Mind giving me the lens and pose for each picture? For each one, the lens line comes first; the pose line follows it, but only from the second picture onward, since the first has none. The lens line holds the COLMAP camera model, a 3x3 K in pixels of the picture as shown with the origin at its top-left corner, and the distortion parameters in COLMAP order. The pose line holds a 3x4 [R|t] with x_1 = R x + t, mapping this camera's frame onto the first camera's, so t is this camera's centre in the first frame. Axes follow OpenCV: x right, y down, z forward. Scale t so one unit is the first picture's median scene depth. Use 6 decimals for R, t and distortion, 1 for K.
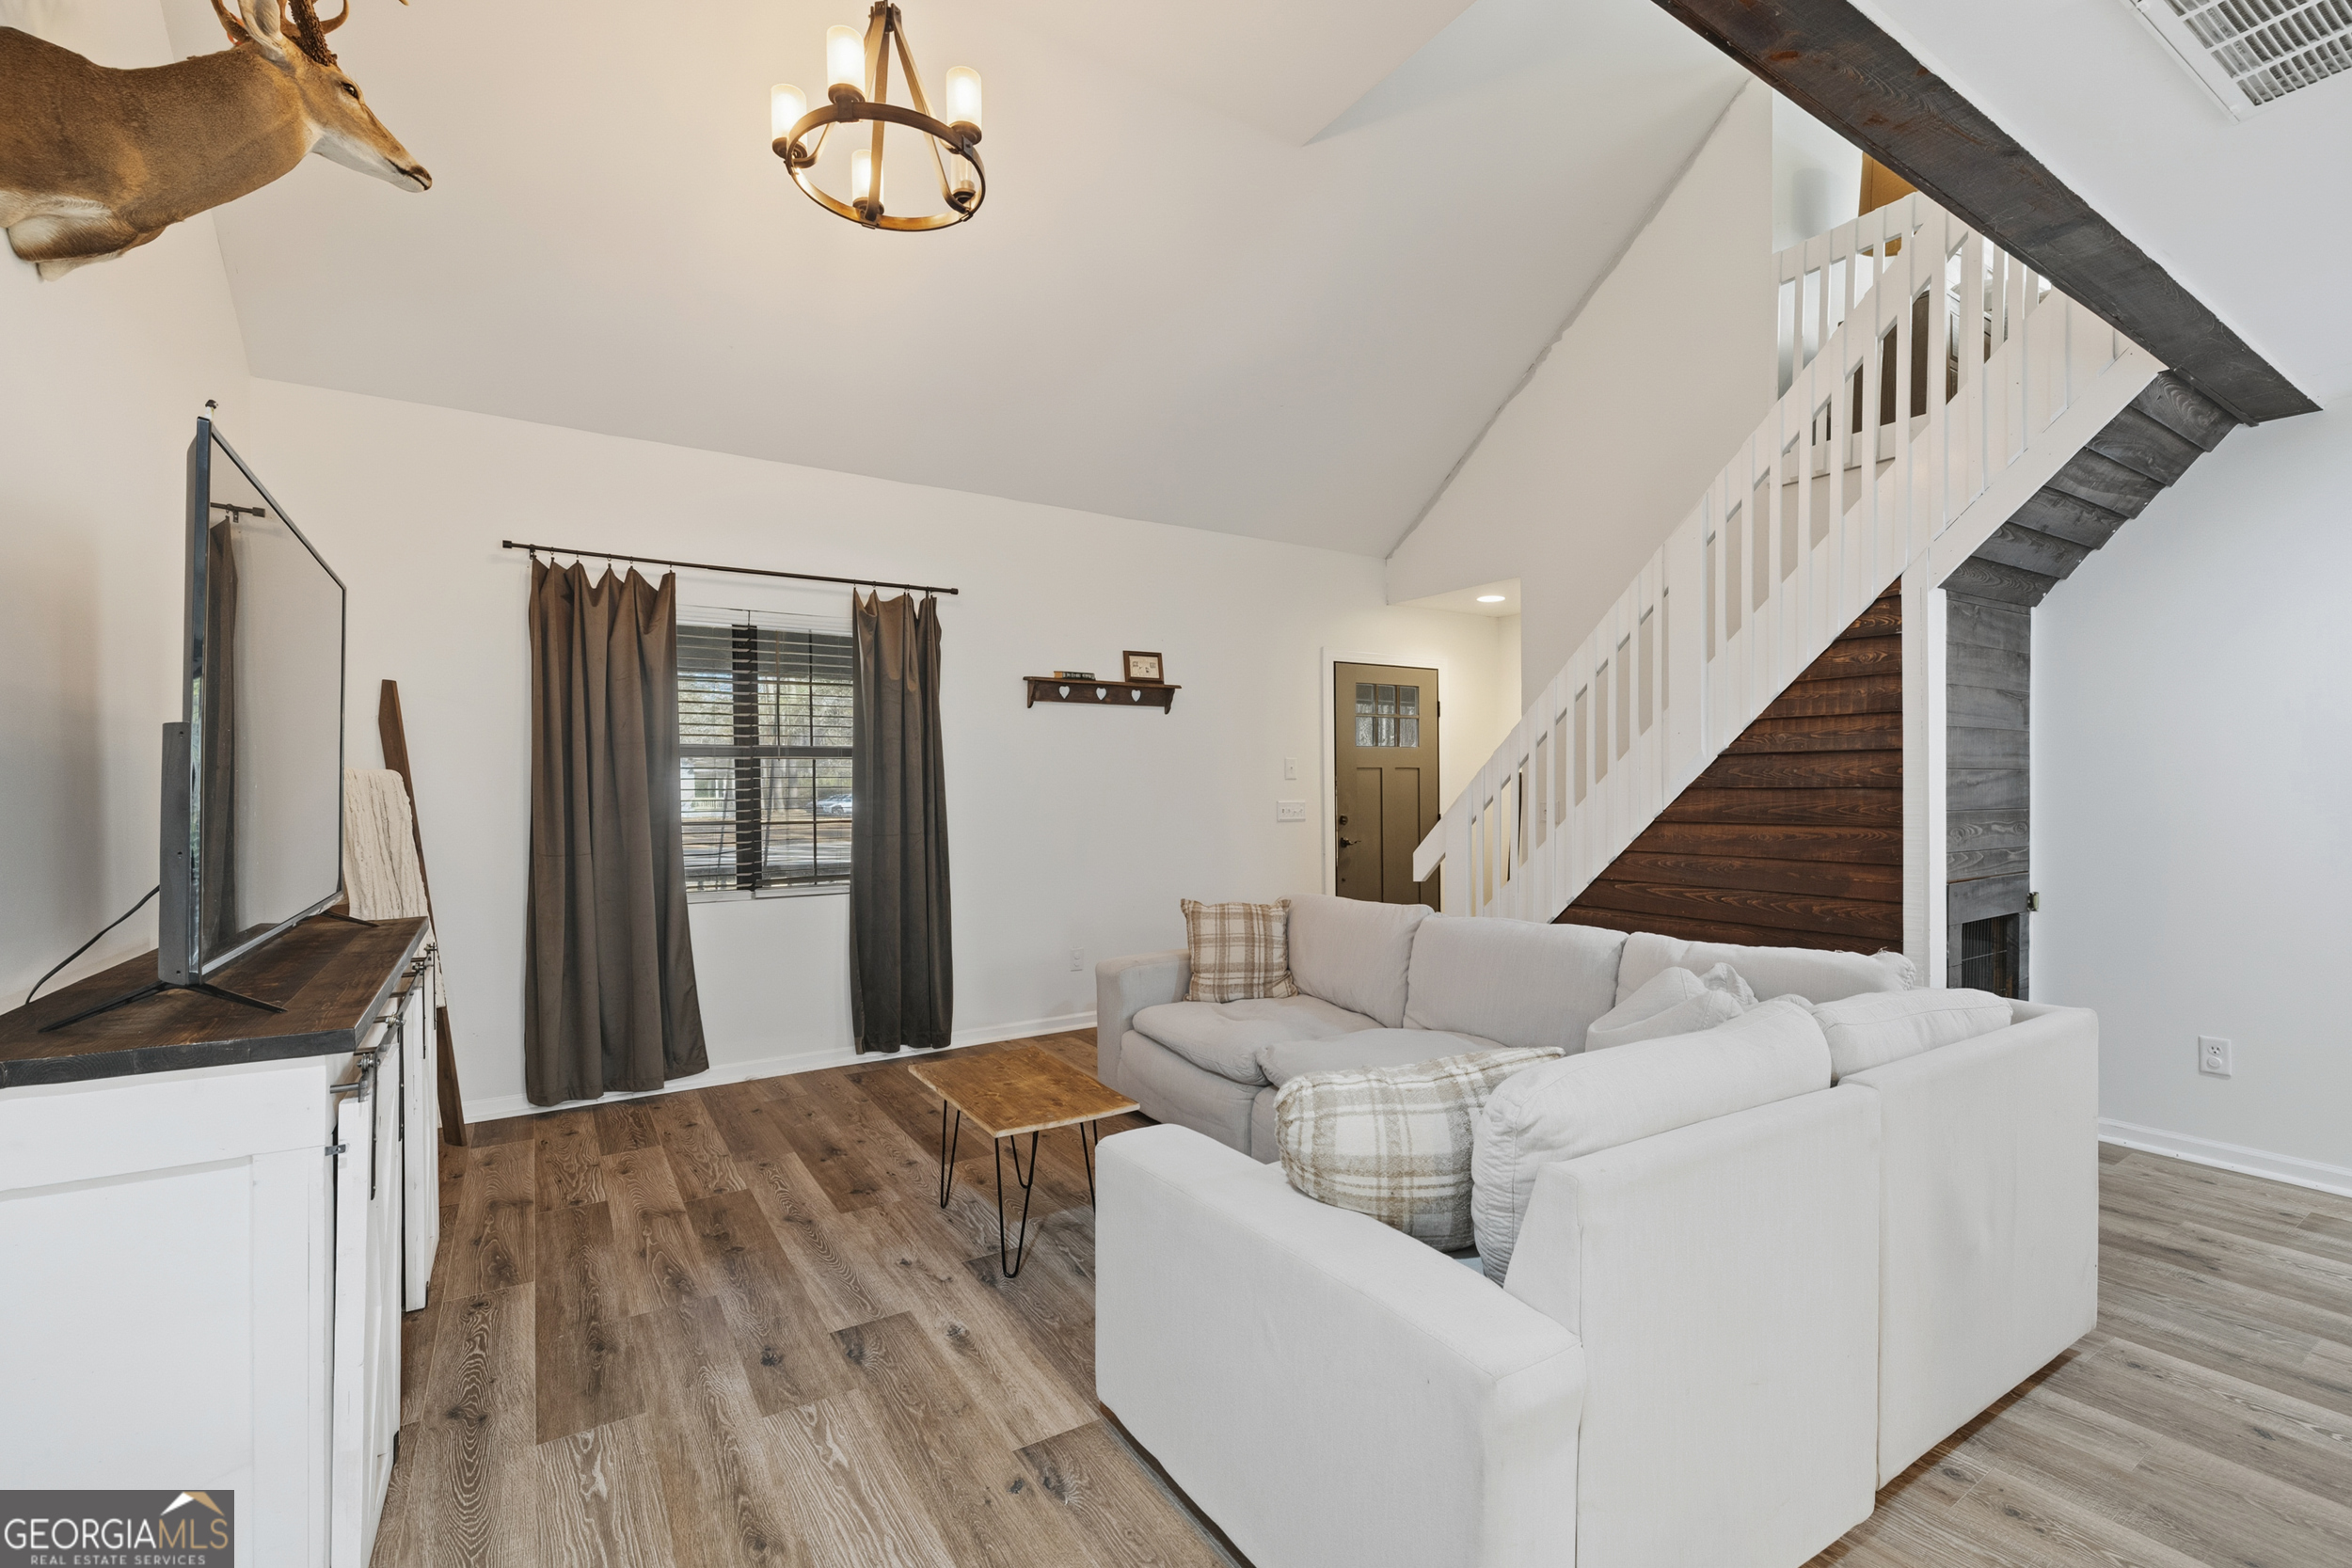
lens RADIAL K [[1004.9, 0, 1191.2], [0, 1004.9, 788.4], [0, 0, 1]] dist [-0.000689, 0.000283]
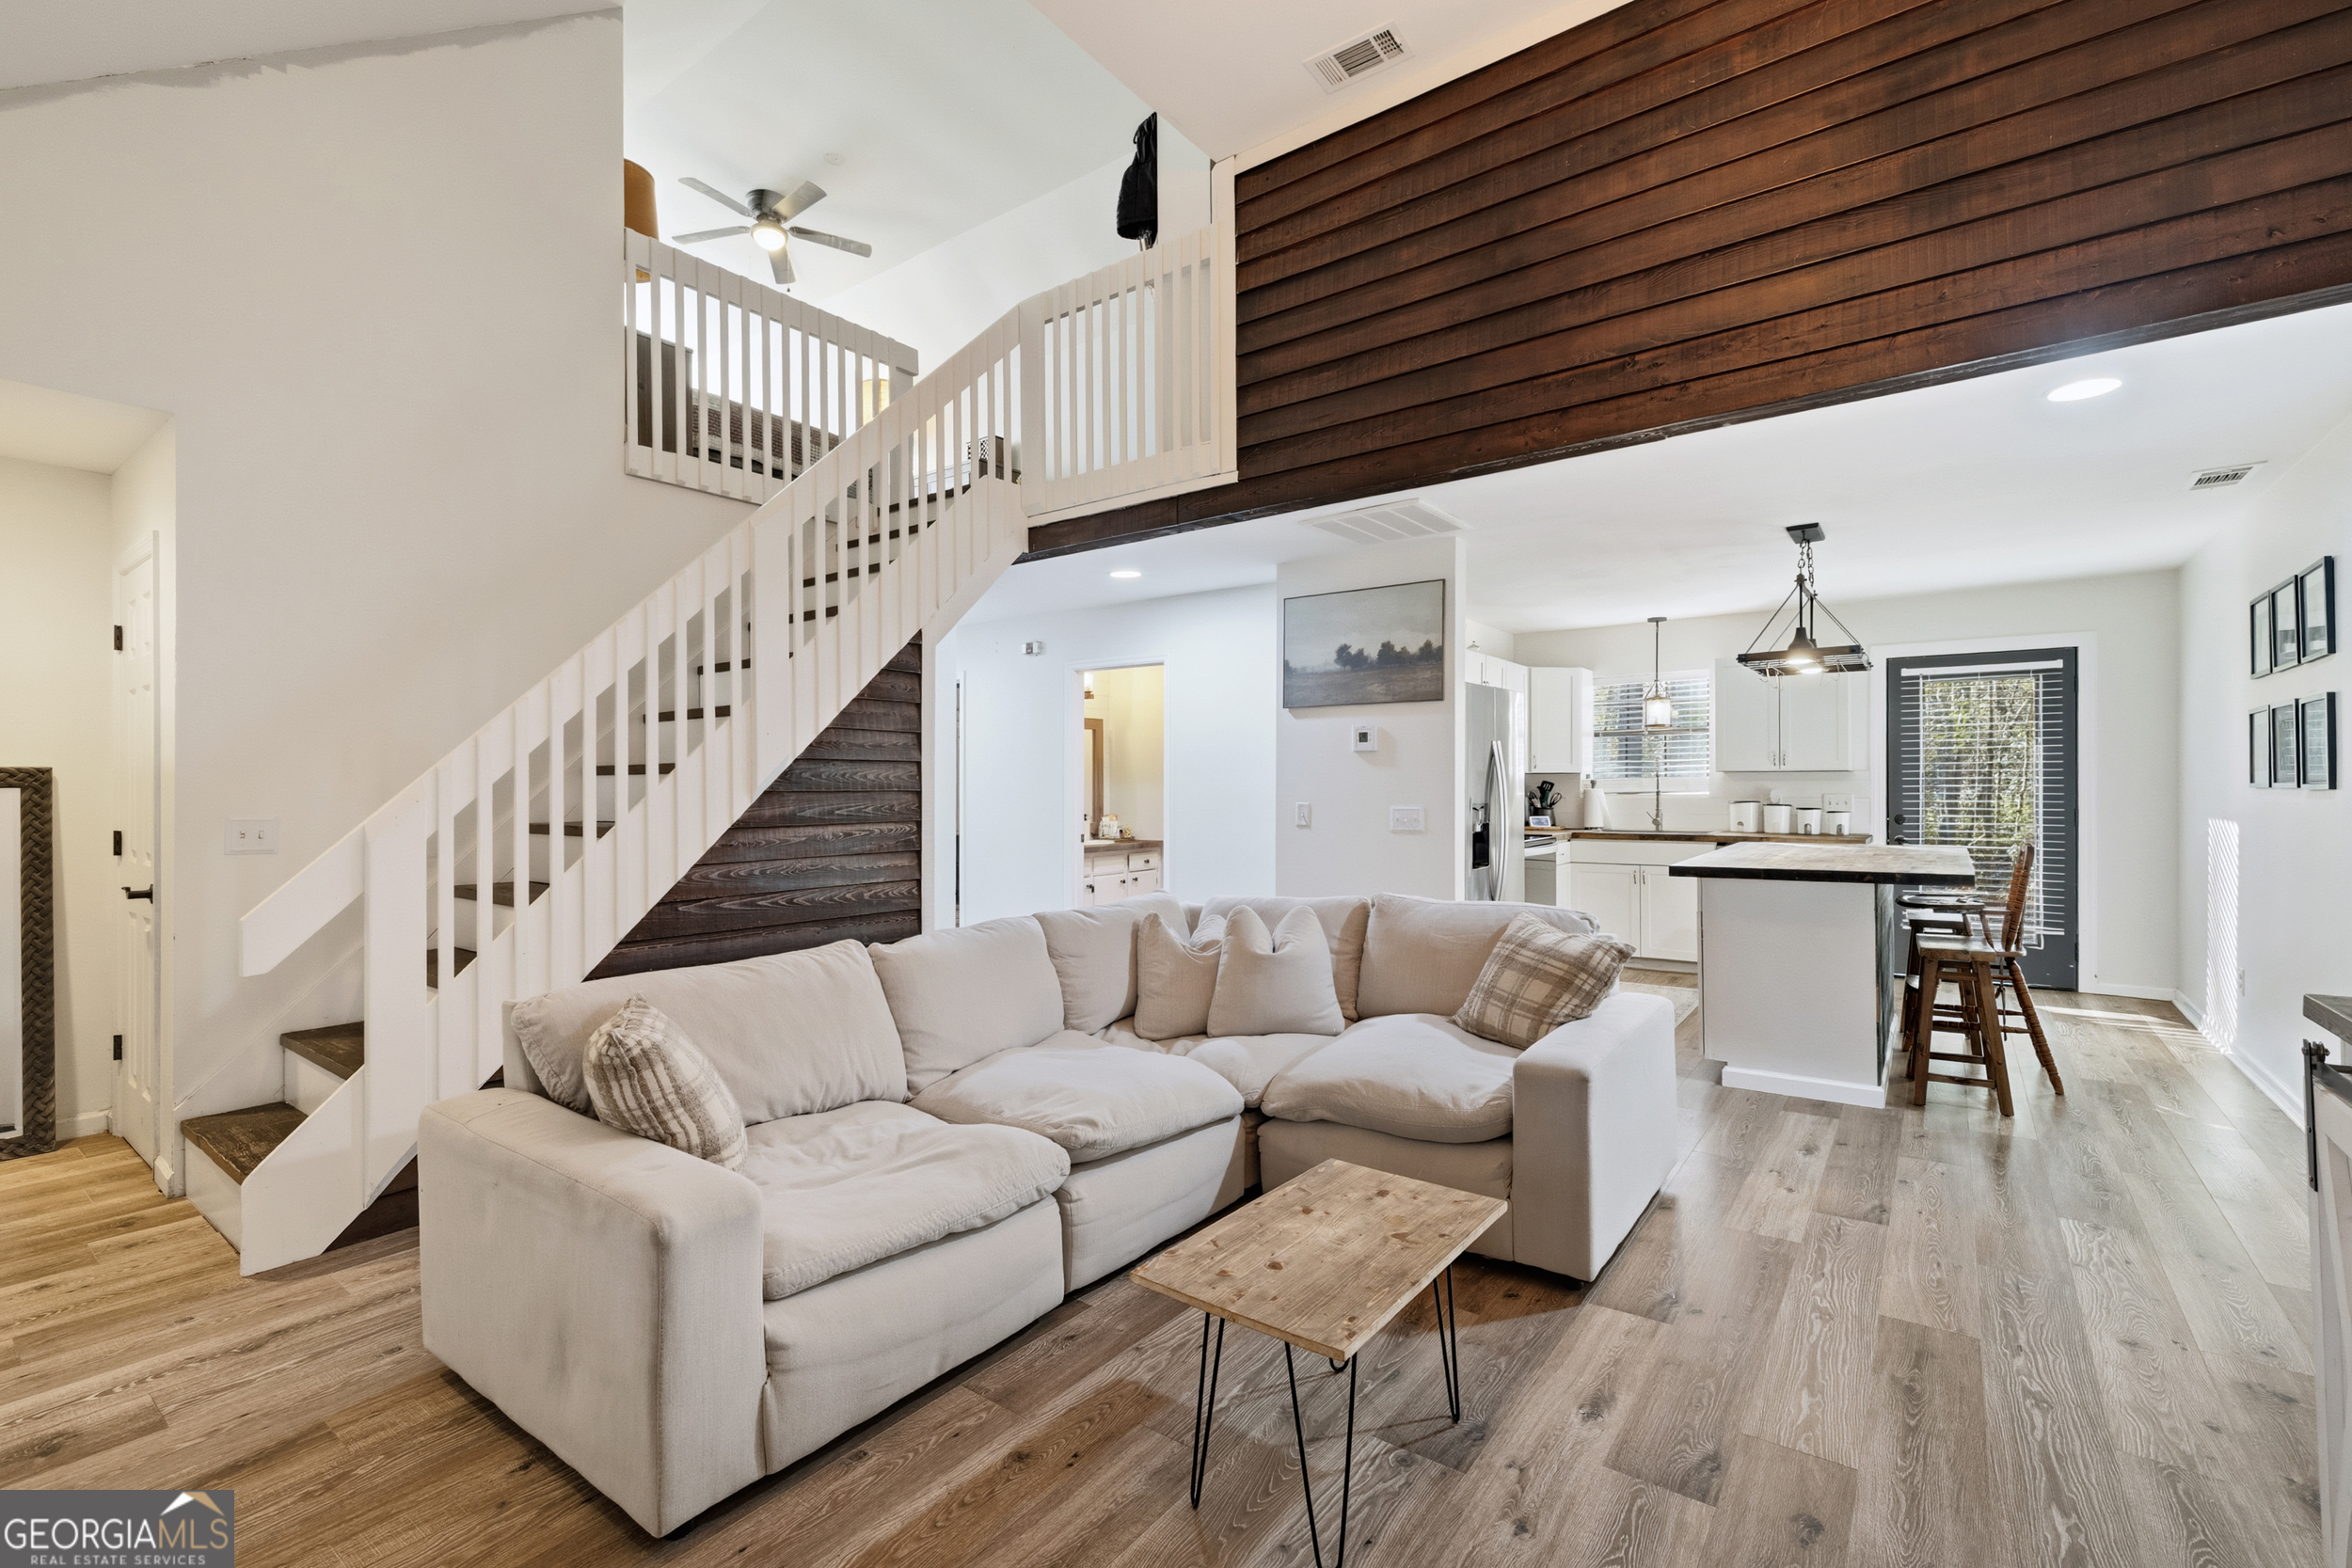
lens RADIAL K [[1004.9, 0, 1181.5], [0, 1004.9, 777.8], [0, 0, 1]] dist [-0.000689, 0.000283]
pose [[-0.337411, 0.017993, 0.941185, -0.492444], [0.007200, 0.999837, -0.016533, 0.004641], [-0.941330, 0.001198, -0.337486, 0.852524]]
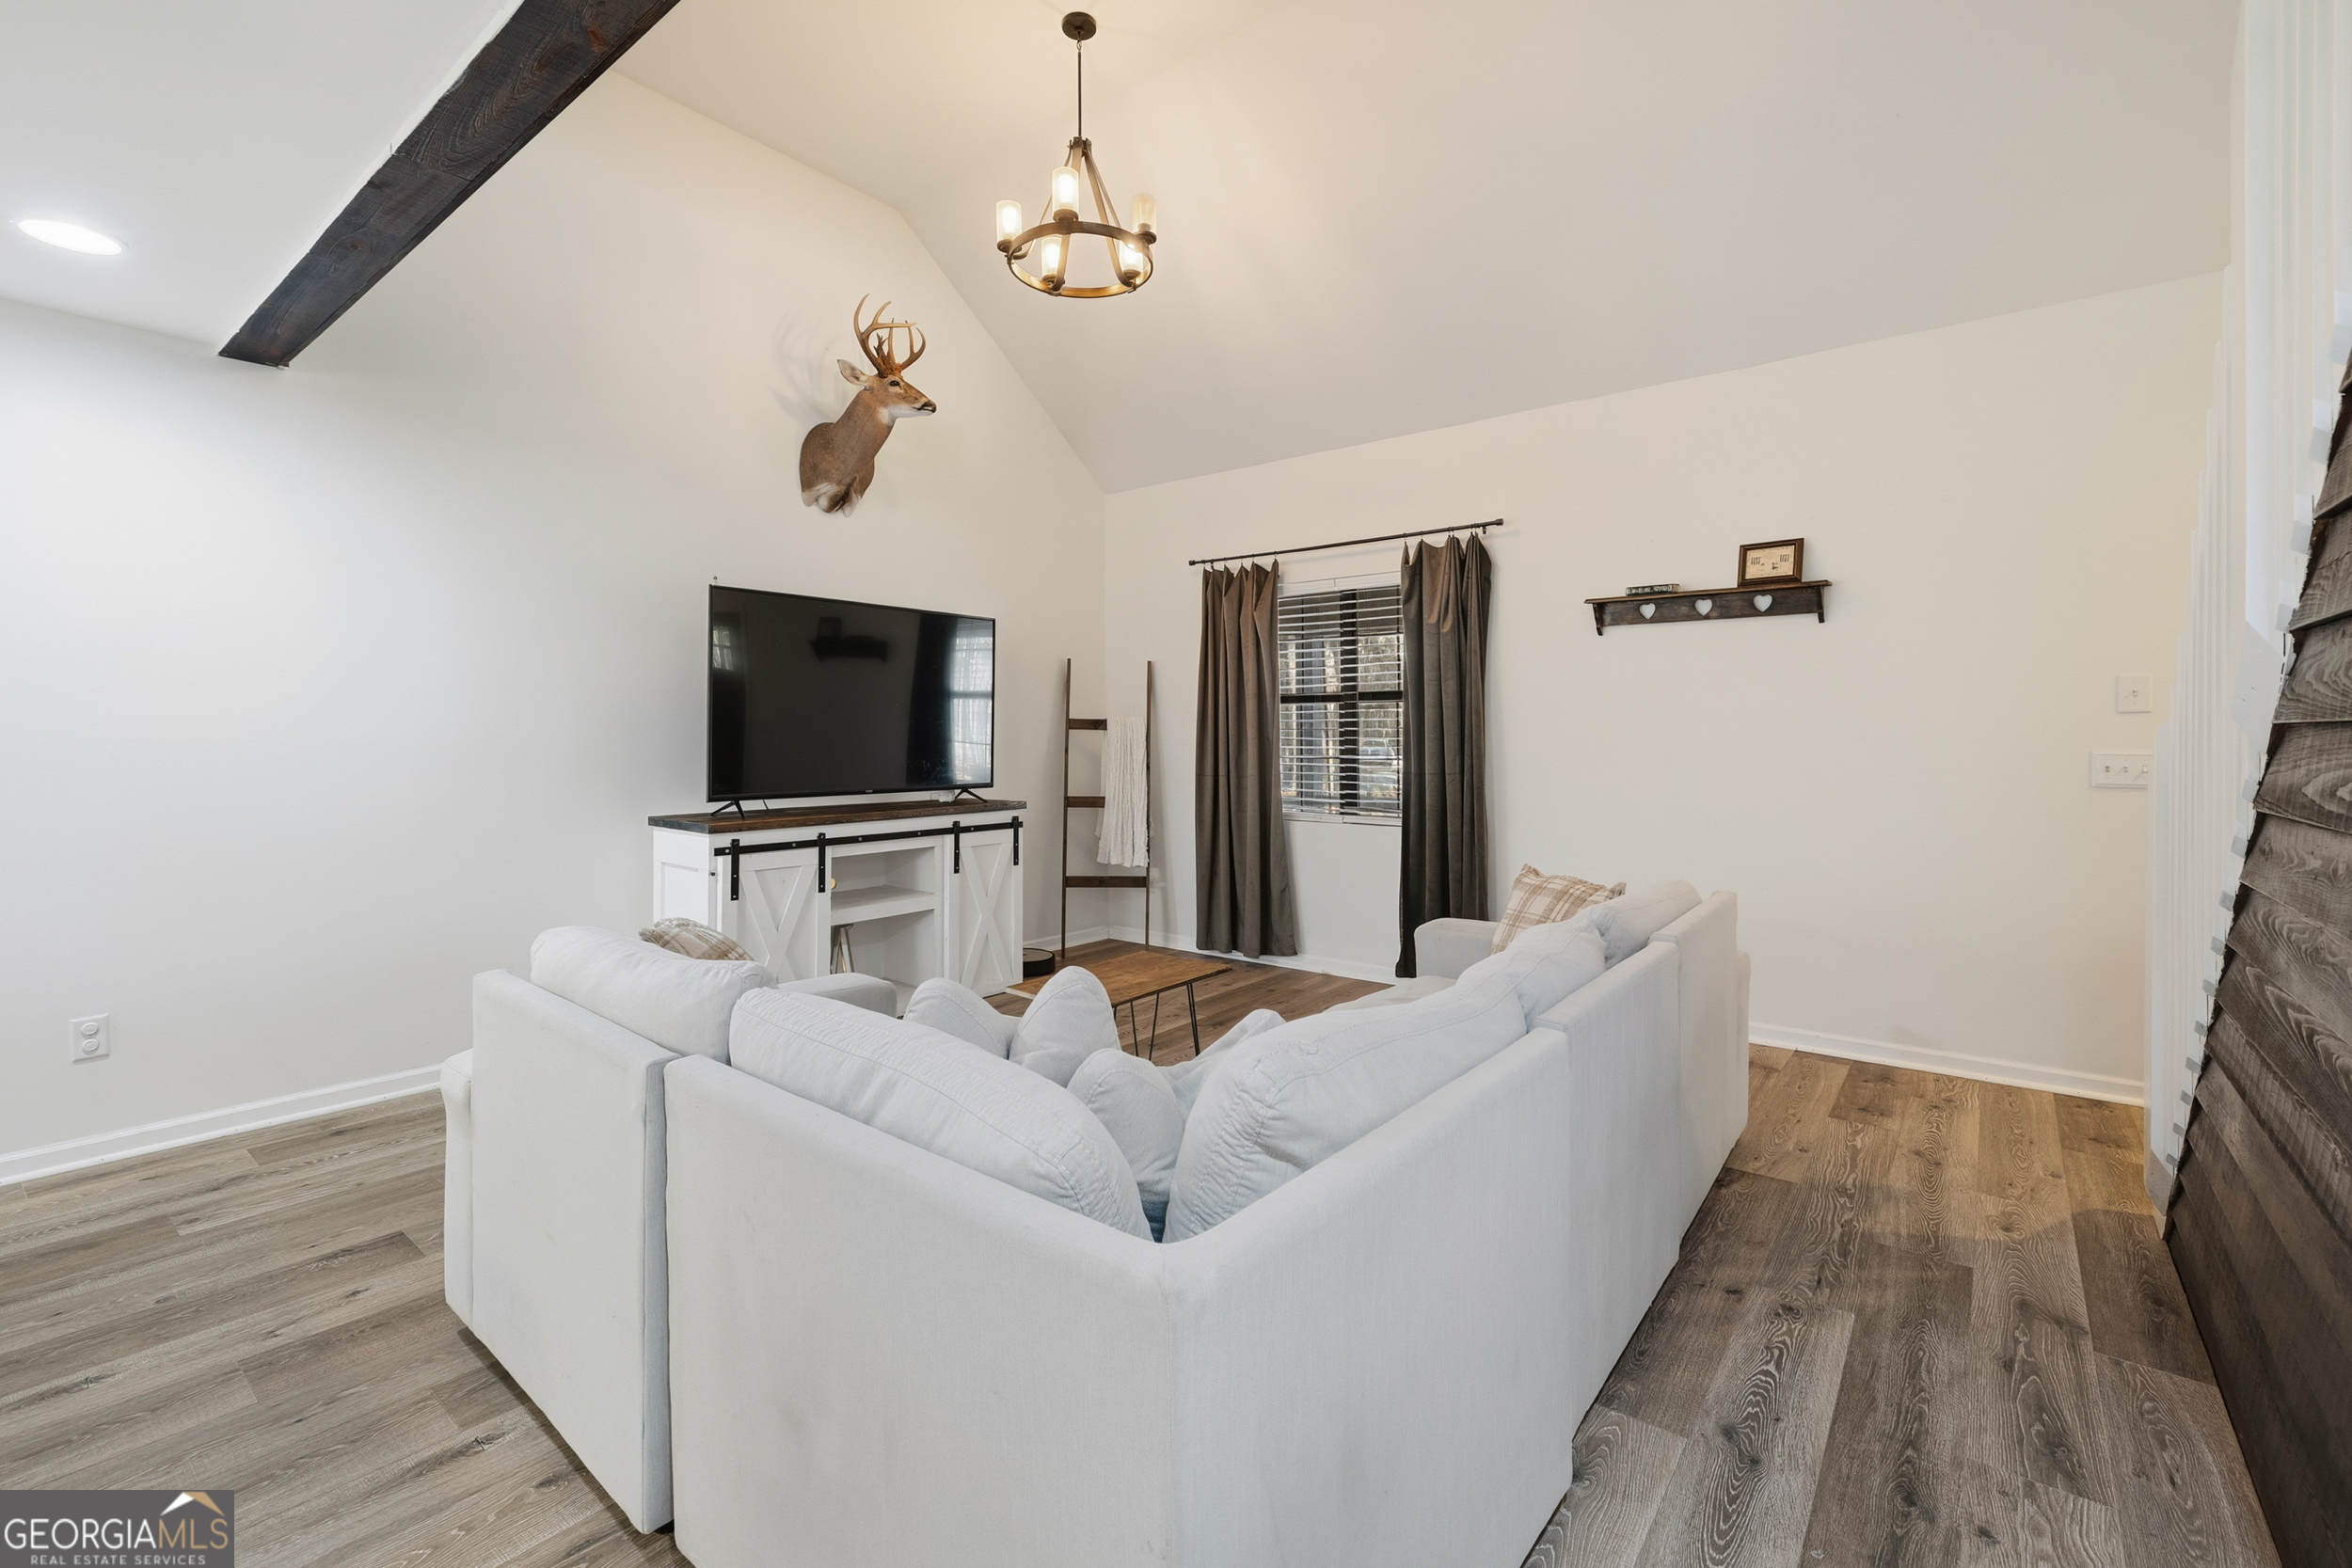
lens RADIAL K [[1004.9, 0, 1184.0], [0, 1004.9, 772.3], [0, 0, 1]] dist [-0.000689, 0.000283]
pose [[0.307813, 0.041813, -0.950528, 0.635925], [-0.002514, 0.999066, 0.043134, 0.001258], [0.951444, -0.010888, 0.307630, 0.452622]]
